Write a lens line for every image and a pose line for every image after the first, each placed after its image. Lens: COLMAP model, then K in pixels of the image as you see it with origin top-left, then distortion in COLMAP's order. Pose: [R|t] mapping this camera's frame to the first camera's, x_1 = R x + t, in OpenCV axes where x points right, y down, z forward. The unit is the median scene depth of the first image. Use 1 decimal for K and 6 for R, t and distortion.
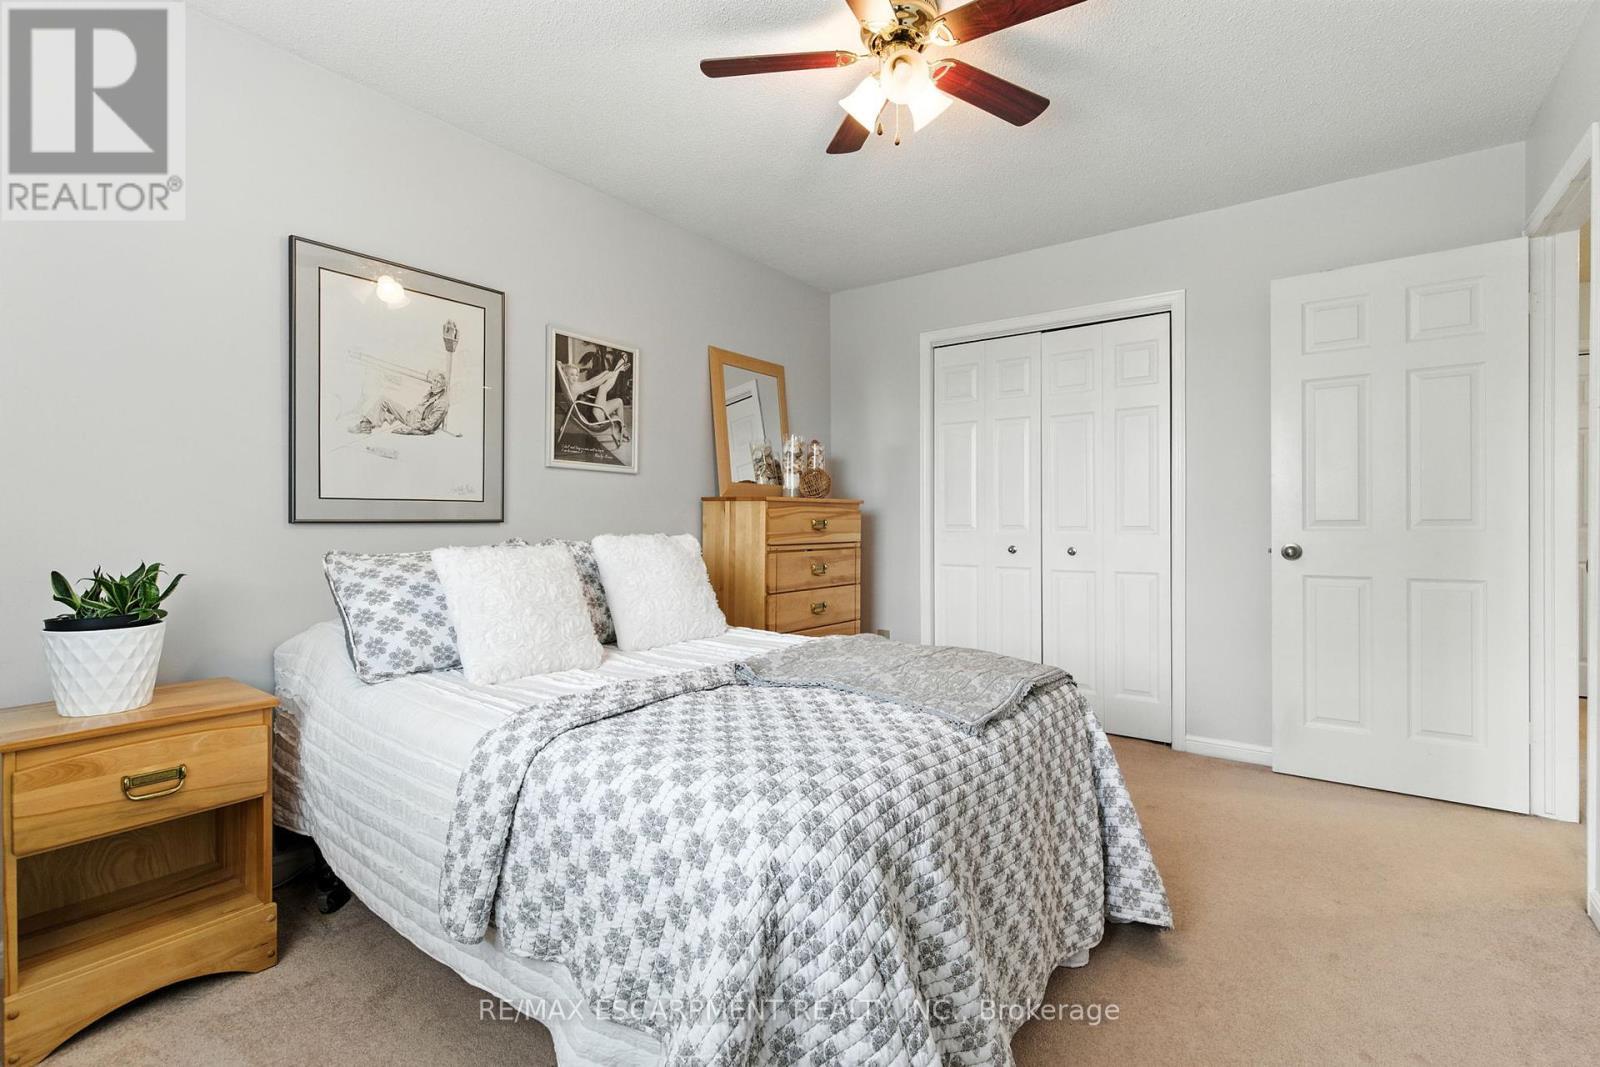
lens RADIAL K [[737.6, 0, 798.3], [0, 737.6, 524.5], [0, 0, 1]] dist [0.007168, -0.002732]
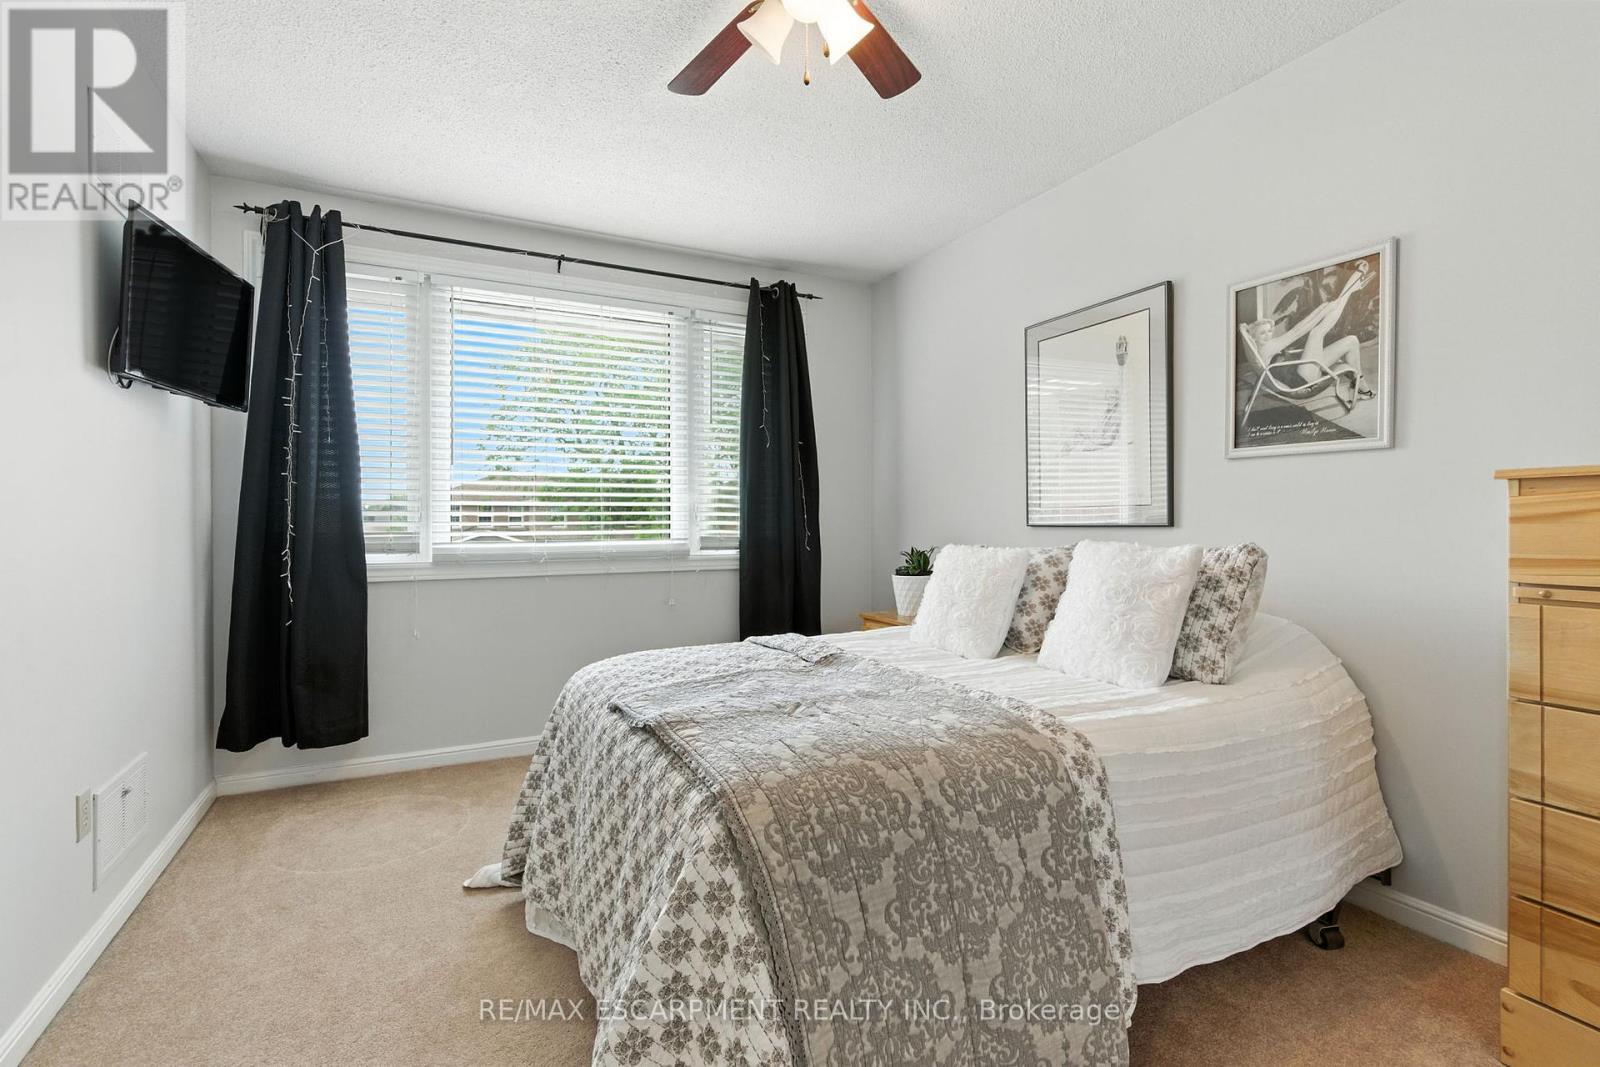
lens RADIAL K [[737.6, 0, 798.7], [0, 737.6, 525.4], [0, 0, 1]] dist [0.007168, -0.002732]
pose [[-0.444263, -0.000890, -0.895896, 0.564022], [-0.006763, 0.999974, 0.002361, -0.003502], [0.895871, 0.007108, -0.444257, 0.876865]]
